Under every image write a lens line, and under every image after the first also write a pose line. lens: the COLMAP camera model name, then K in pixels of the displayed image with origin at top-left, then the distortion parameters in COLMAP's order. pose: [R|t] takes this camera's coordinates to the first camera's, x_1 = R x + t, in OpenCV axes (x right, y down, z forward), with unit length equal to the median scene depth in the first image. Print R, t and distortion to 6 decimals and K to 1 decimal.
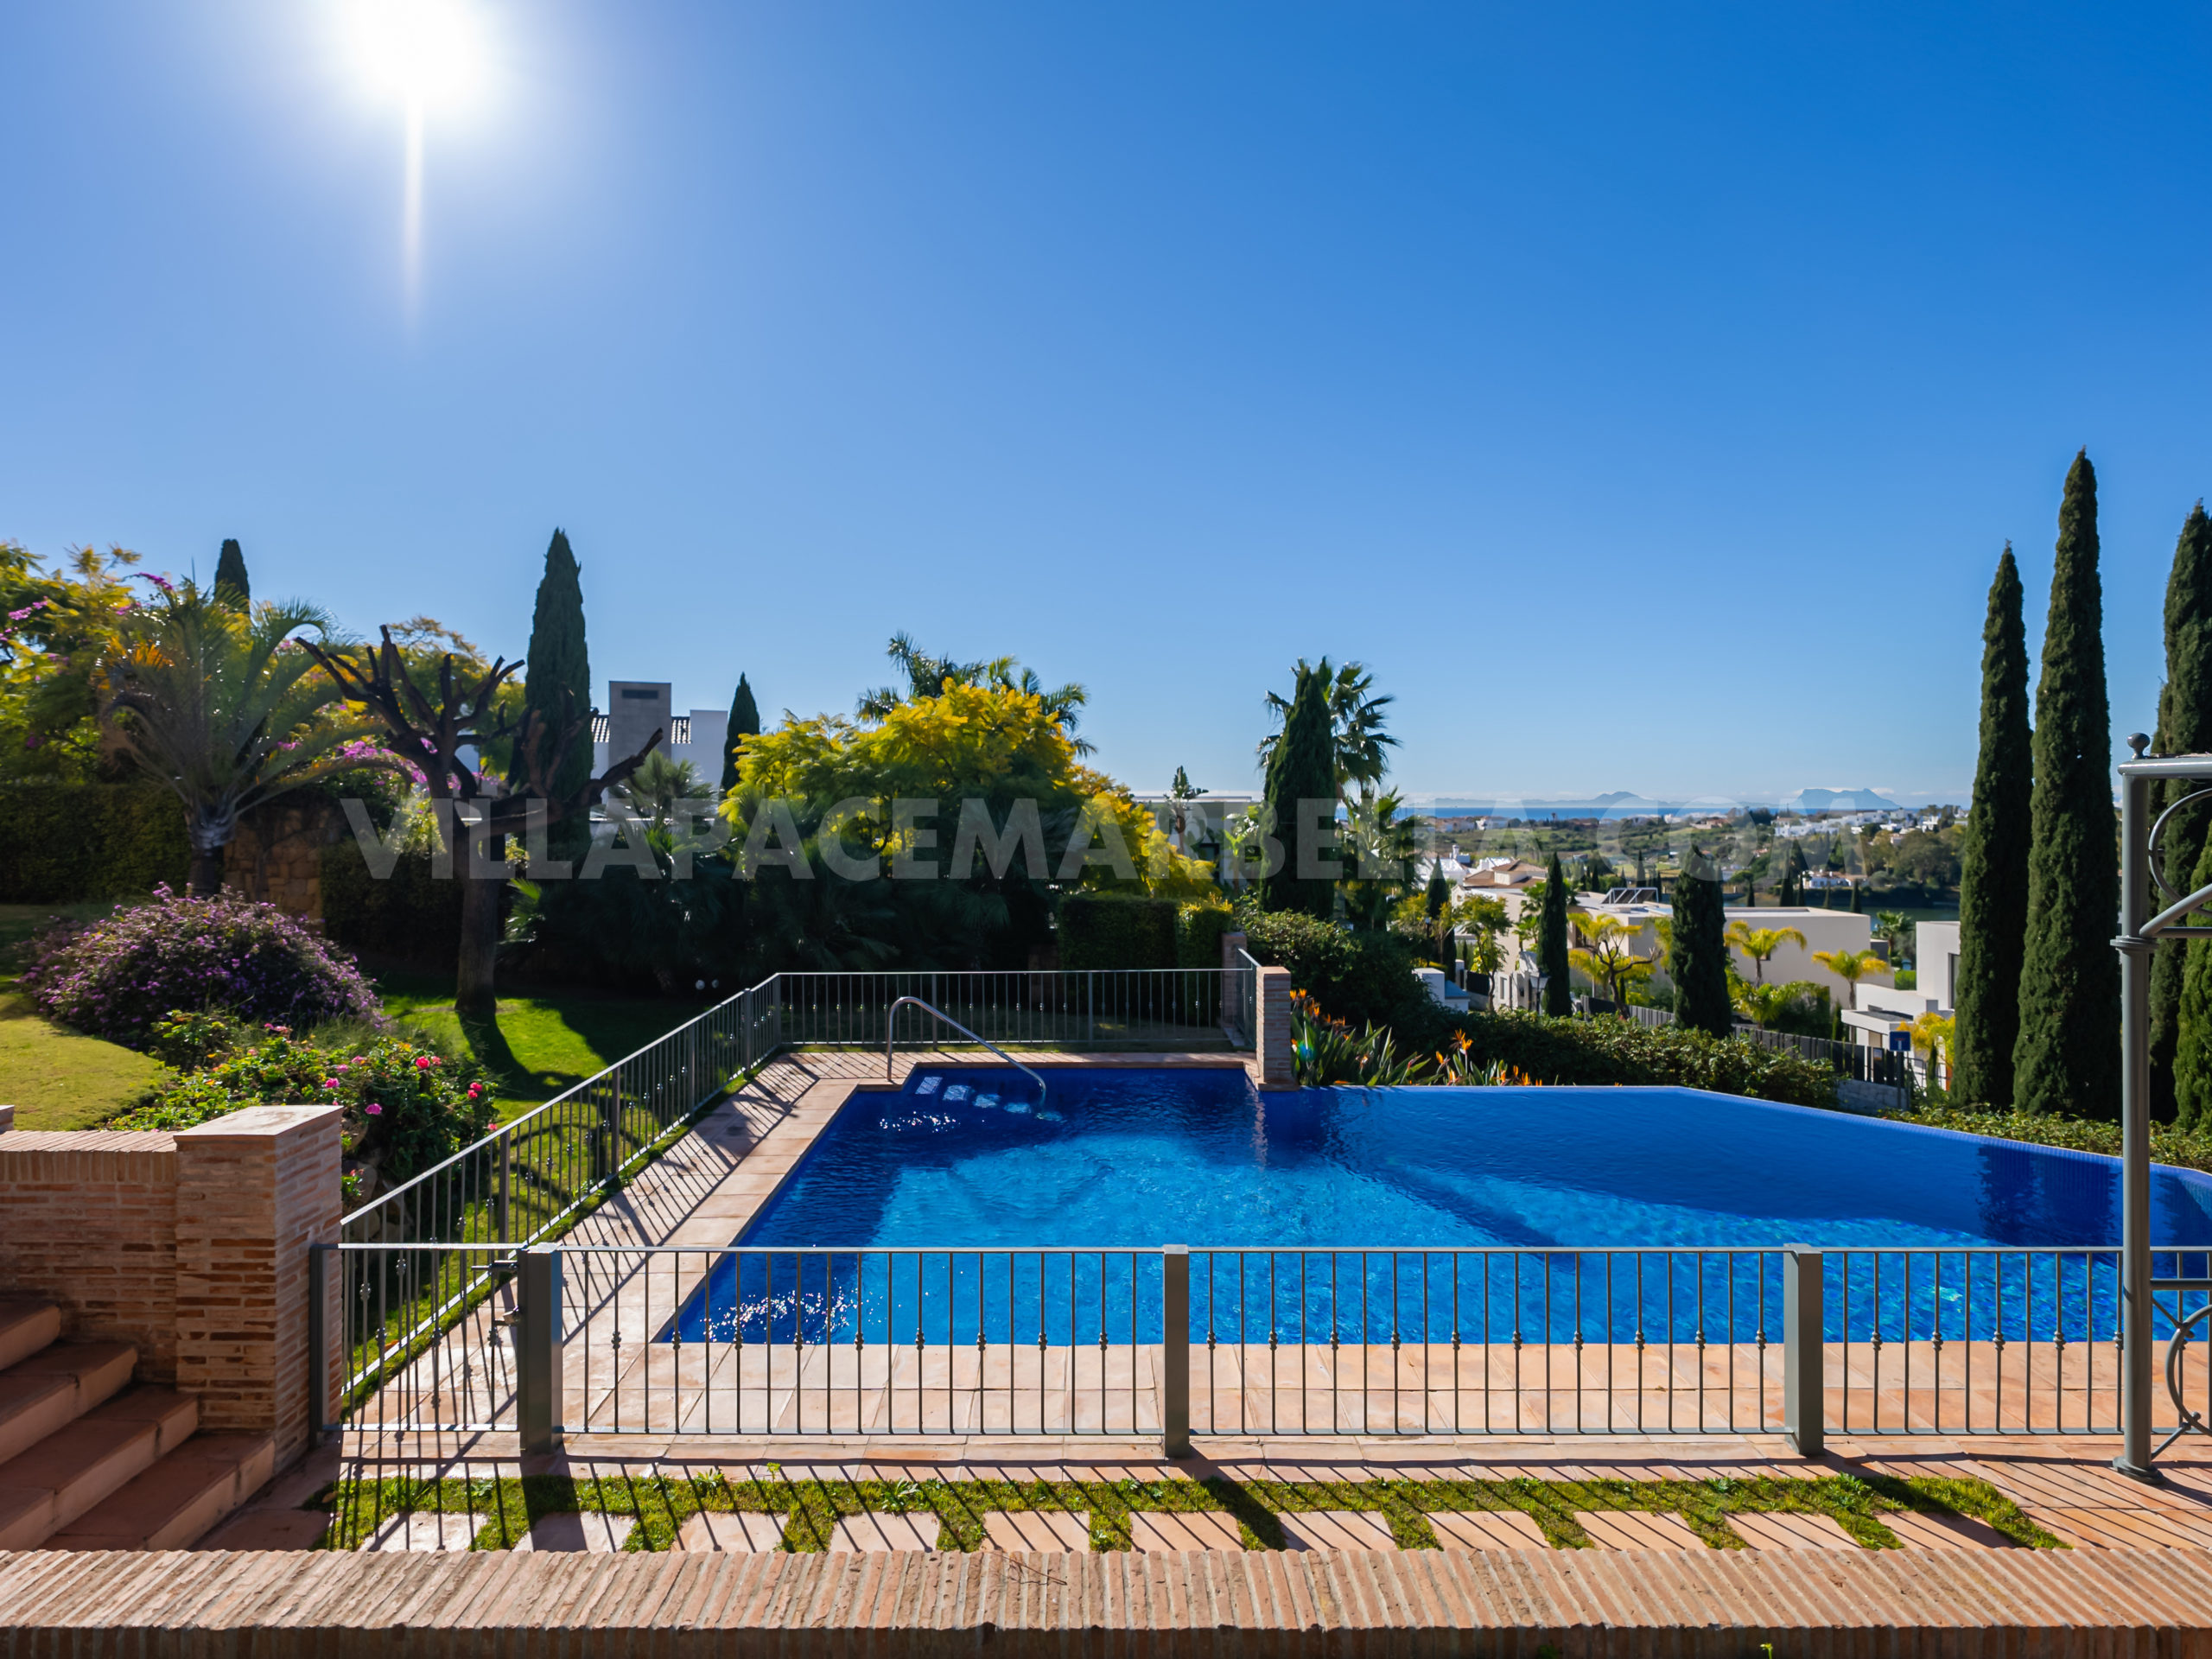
lens RADIAL K [[1016.5, 0, 1089.6], [0, 1016.5, 809.1], [0, 0, 1]] dist [0.014082, 0.000030]
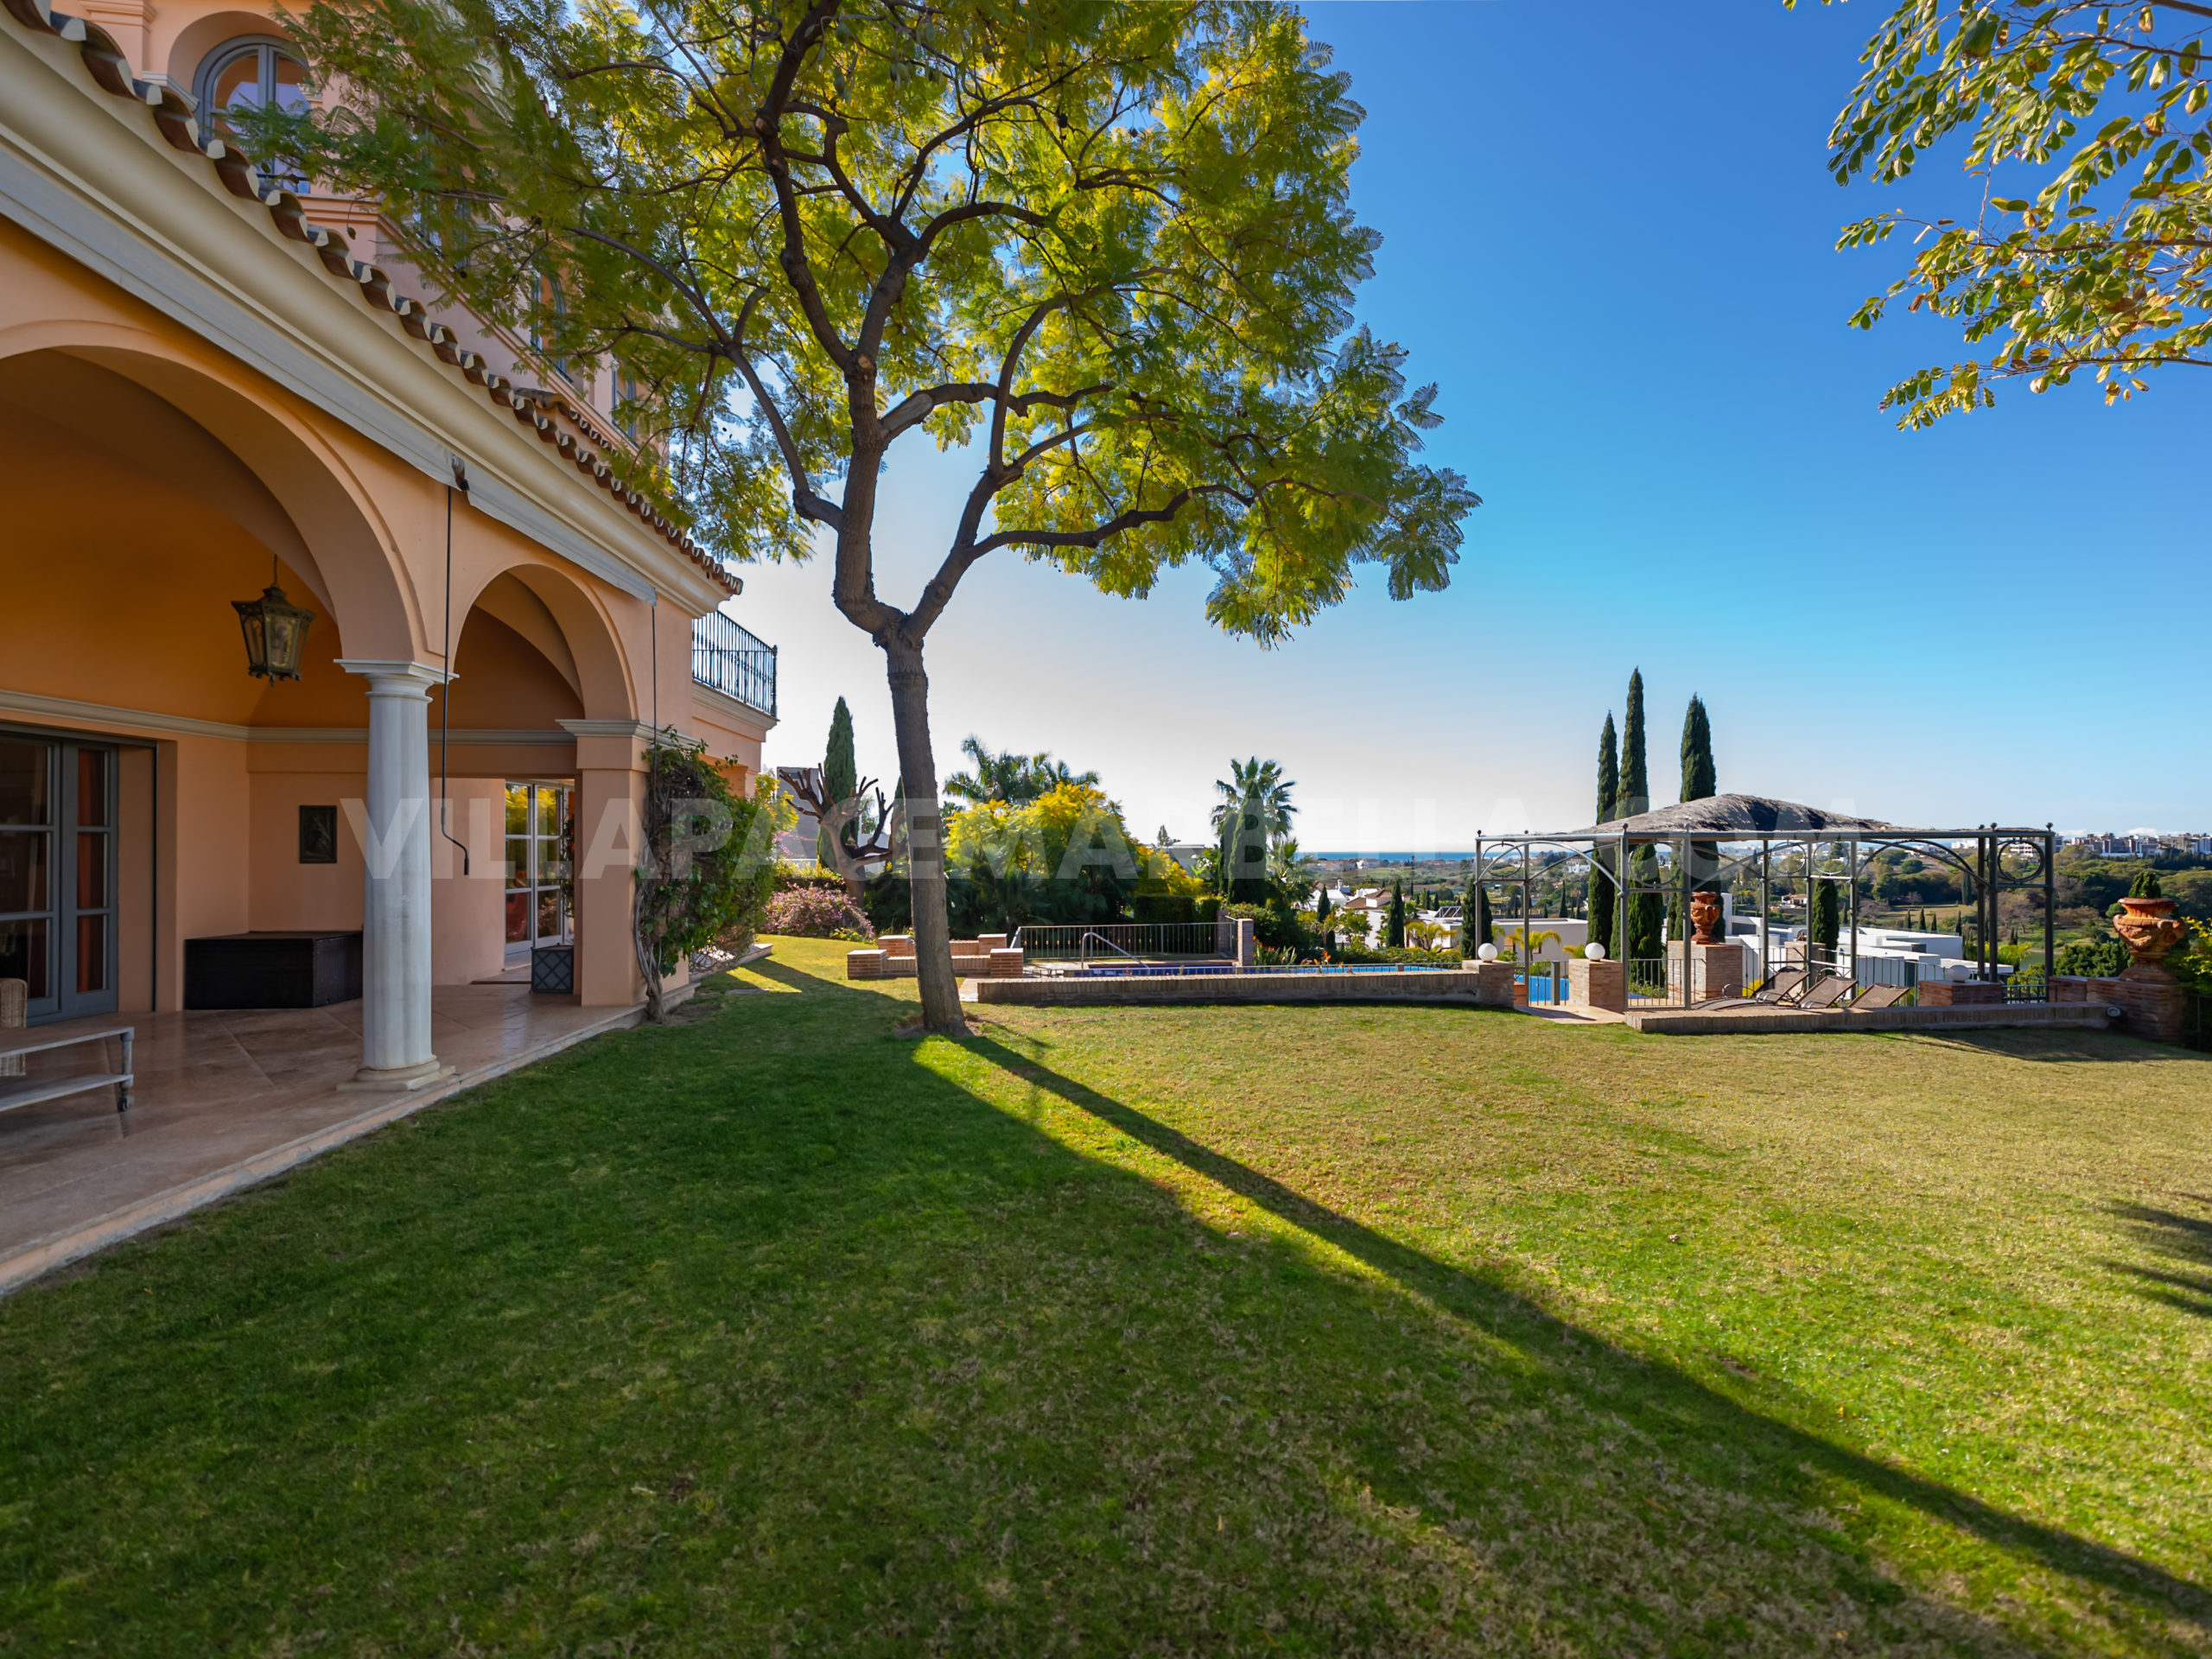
lens RADIAL K [[782.8, 0, 1119.7], [0, 782.8, 845.0], [0, 0, 1]] dist [-0.000873, -0.000005]
pose [[0.997621, -0.001198, 0.068926, -0.075217], [0.002022, 0.999927, -0.011895, 0.002863], [-0.068906, 0.012006, 0.997551, -0.251599]]
